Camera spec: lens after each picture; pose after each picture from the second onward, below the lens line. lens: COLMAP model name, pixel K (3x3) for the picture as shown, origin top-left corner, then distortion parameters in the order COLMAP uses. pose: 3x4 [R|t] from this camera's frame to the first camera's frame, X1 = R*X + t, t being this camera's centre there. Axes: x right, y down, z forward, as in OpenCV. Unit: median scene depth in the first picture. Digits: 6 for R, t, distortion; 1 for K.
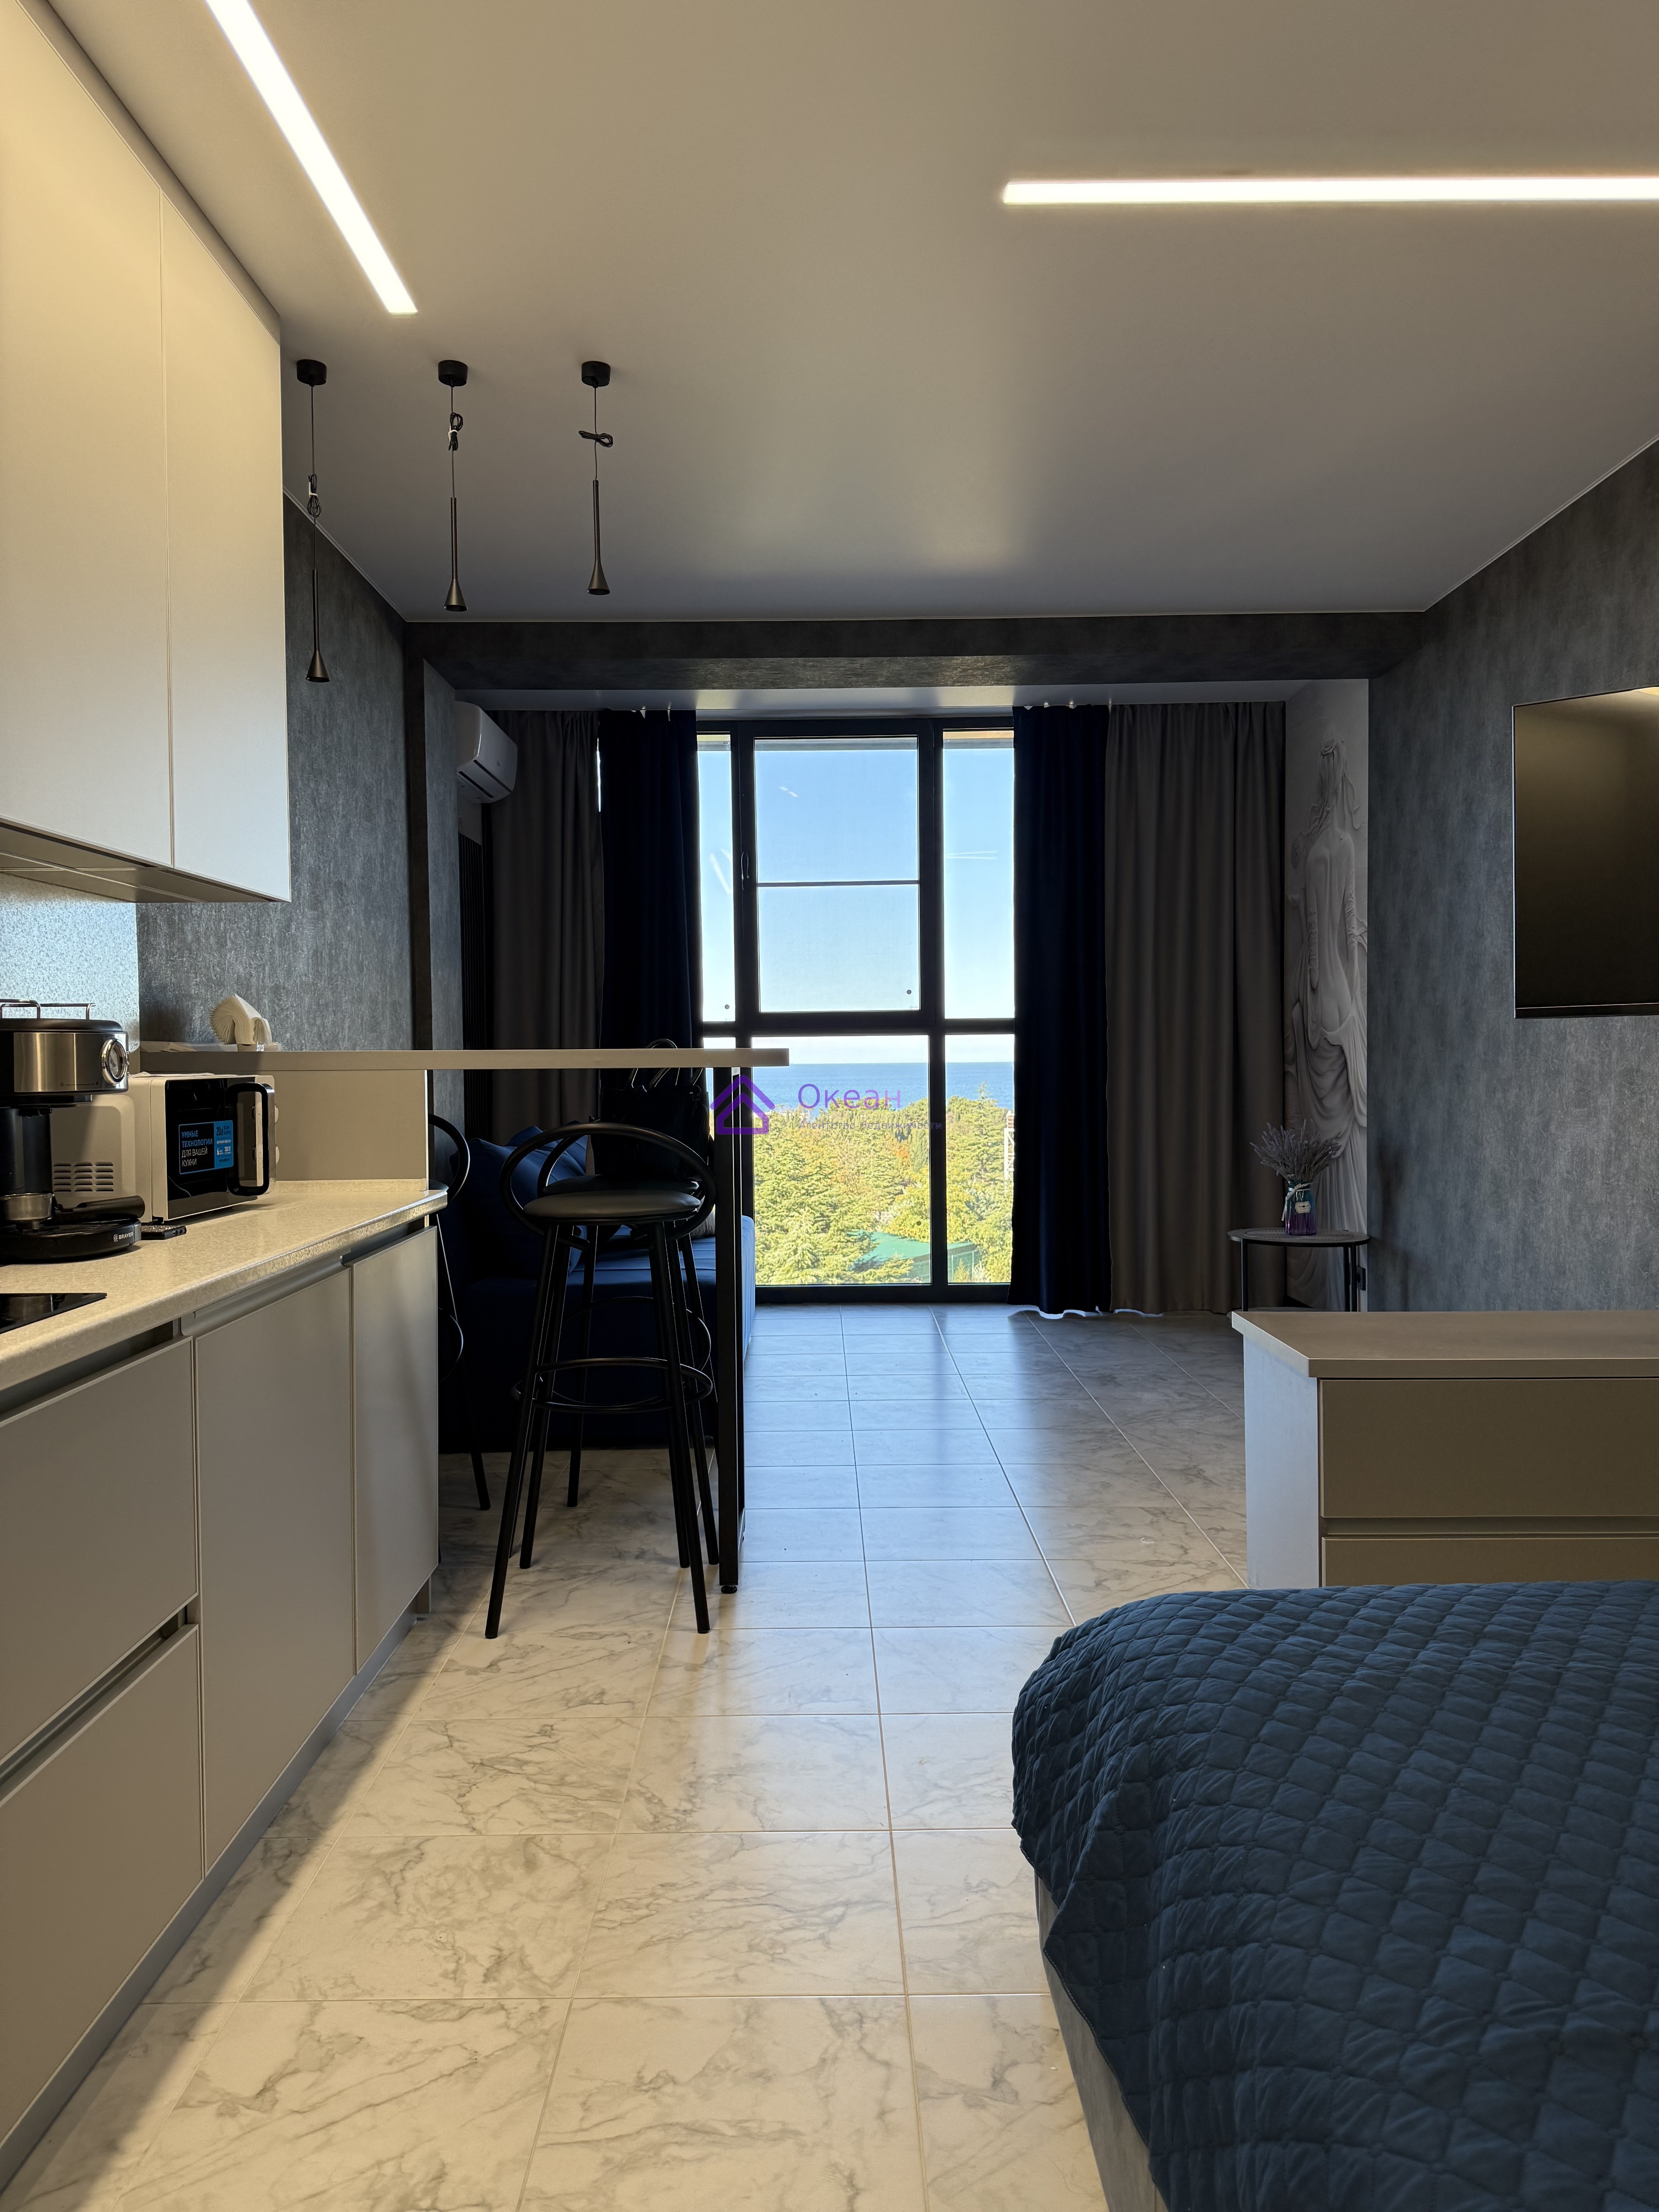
lens RADIAL K [[1564.1, 0, 836.1], [0, 1564.1, 1098.3], [0, 0, 1]] dist [0.065155, -0.075520]
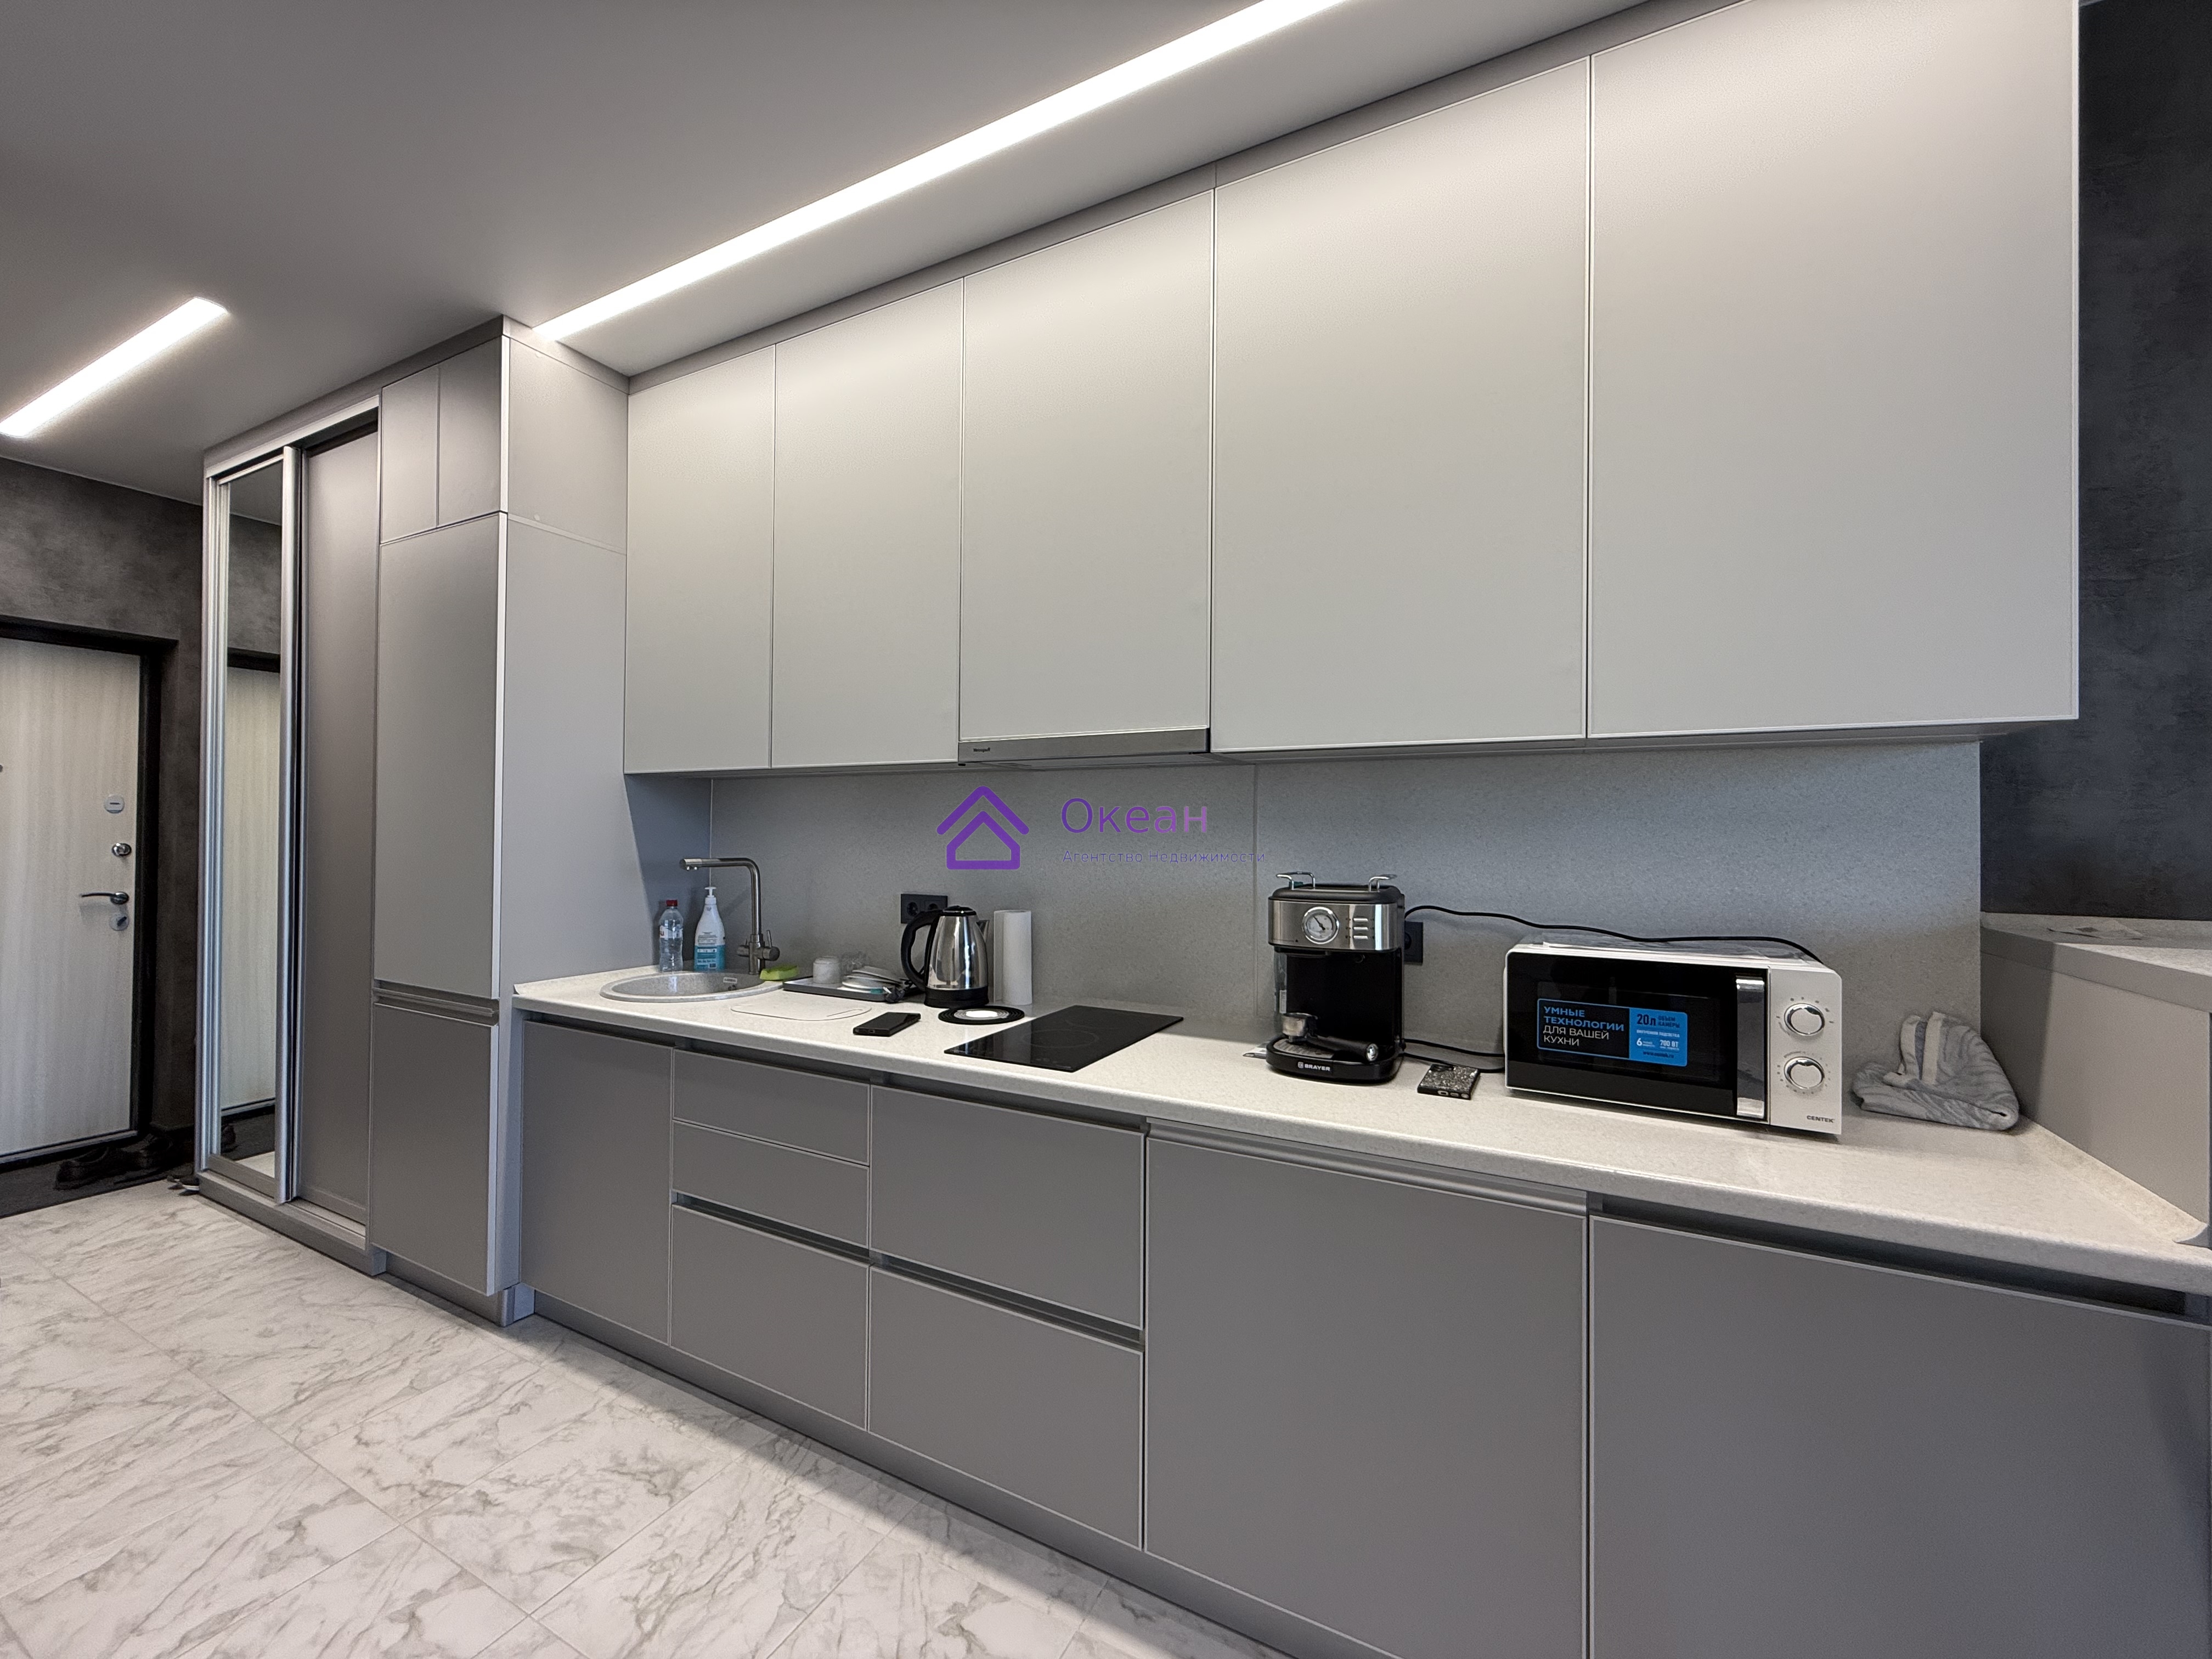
lens RADIAL K [[882.8, 0, 1101.0], [0, 882.8, 826.0], [0, 0, 1]] dist [0.000922, -0.000502]
pose [[-0.476829, 0.000062, -0.878996, 0.150392], [-0.027665, 0.999504, 0.015078, -0.067921], [0.878561, 0.031508, -0.476591, 0.750474]]
